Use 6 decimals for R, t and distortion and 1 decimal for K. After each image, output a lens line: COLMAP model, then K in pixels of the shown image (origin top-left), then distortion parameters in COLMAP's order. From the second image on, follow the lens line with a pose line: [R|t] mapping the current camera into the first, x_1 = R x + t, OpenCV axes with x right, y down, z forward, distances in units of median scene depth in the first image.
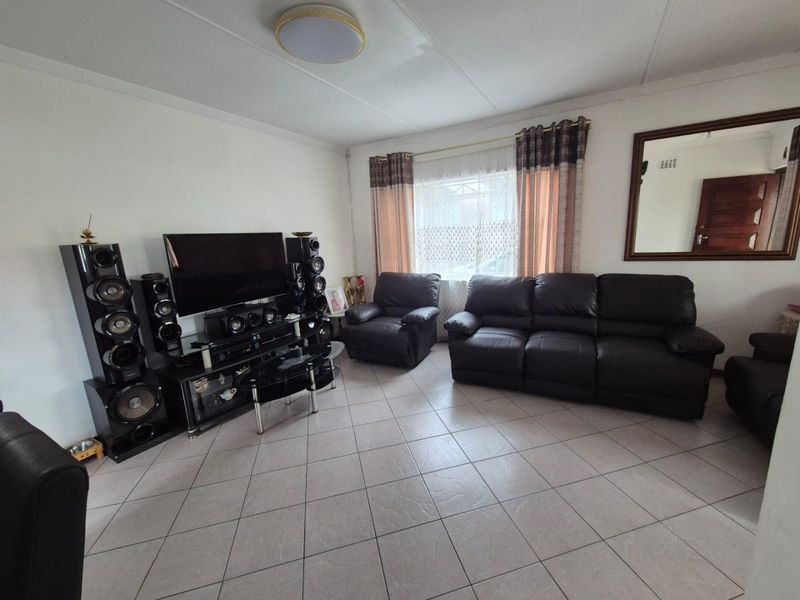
lens RADIAL K [[331.3, 0, 401.9], [0, 331.3, 299.8], [0, 0, 1]] dist [-0.003491, 0.001790]
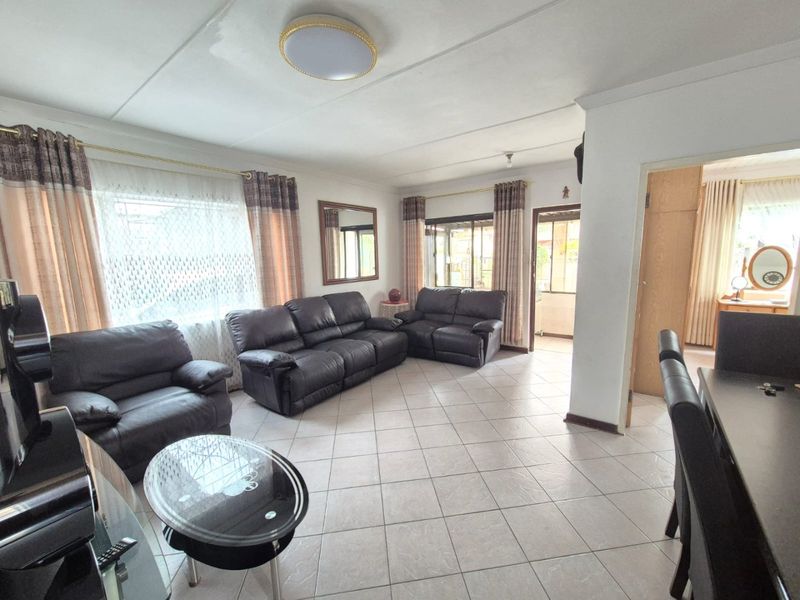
lens RADIAL K [[331.3, 0, 399.9], [0, 331.3, 304.8], [0, 0, 1]] dist [-0.003491, 0.001790]
pose [[0.139975, -0.091991, 0.985872, -0.603080], [0.223070, 0.973008, 0.059119, -0.043572], [-0.964700, 0.211644, 0.156718, 0.417239]]
